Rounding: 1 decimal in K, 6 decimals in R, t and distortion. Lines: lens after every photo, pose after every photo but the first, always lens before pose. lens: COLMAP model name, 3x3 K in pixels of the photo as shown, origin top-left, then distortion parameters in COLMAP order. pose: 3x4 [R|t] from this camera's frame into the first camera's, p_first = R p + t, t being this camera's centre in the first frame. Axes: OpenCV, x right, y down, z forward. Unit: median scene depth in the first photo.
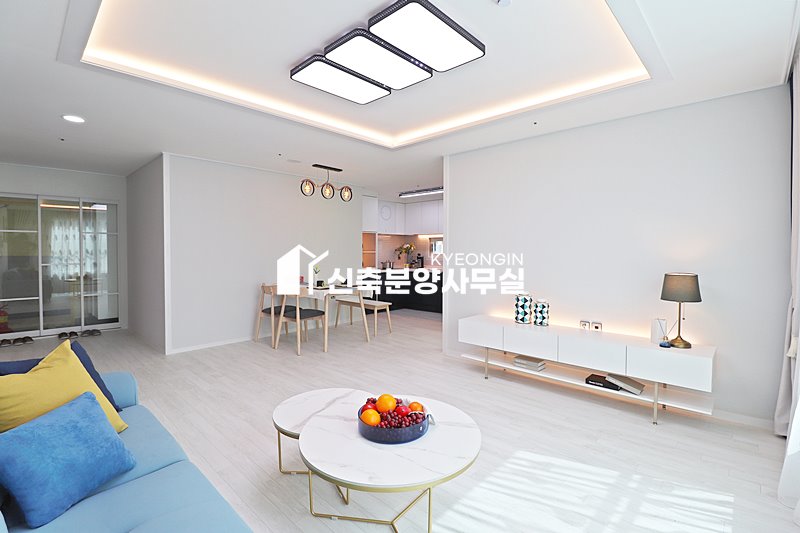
lens RADIAL K [[369.5, 0, 403.1], [0, 369.5, 259.5], [0, 0, 1]] dist [-0.003423, -0.010999]
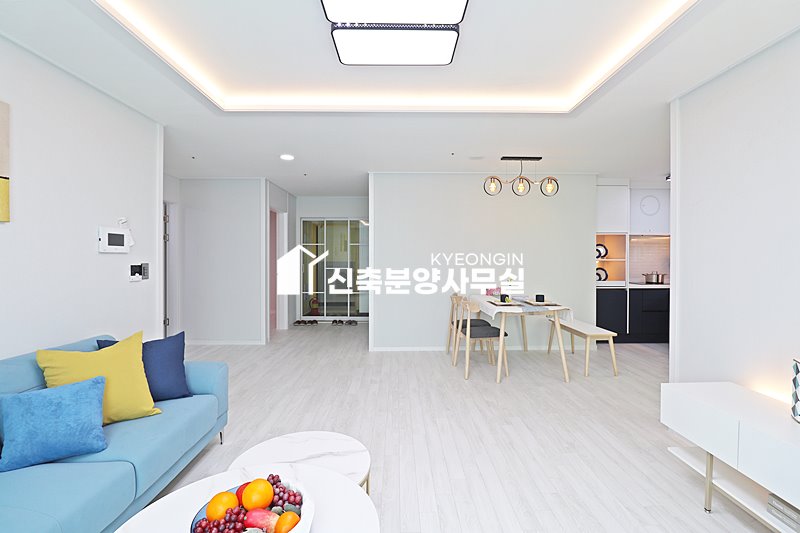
lens RADIAL K [[369.5, 0, 403.1], [0, 369.5, 259.5], [0, 0, 1]] dist [-0.003423, -0.010999]
pose [[0.695911, 0.003094, -0.718121, 0.206004], [-0.015397, 0.999825, -0.010613, -0.009588], [0.717963, 0.018443, 0.695837, 0.244041]]
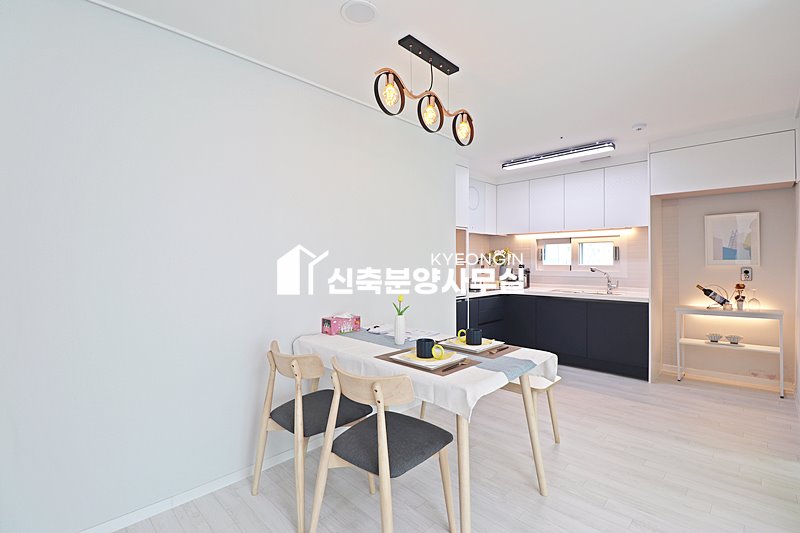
lens RADIAL K [[369.5, 0, 403.1], [0, 369.5, 259.5], [0, 0, 1]] dist [-0.003423, -0.010999]
pose [[0.999665, -0.007023, -0.024906, -0.227335], [0.006269, 0.999524, -0.030217, -0.011149], [0.025107, 0.030050, 0.999233, 0.600650]]
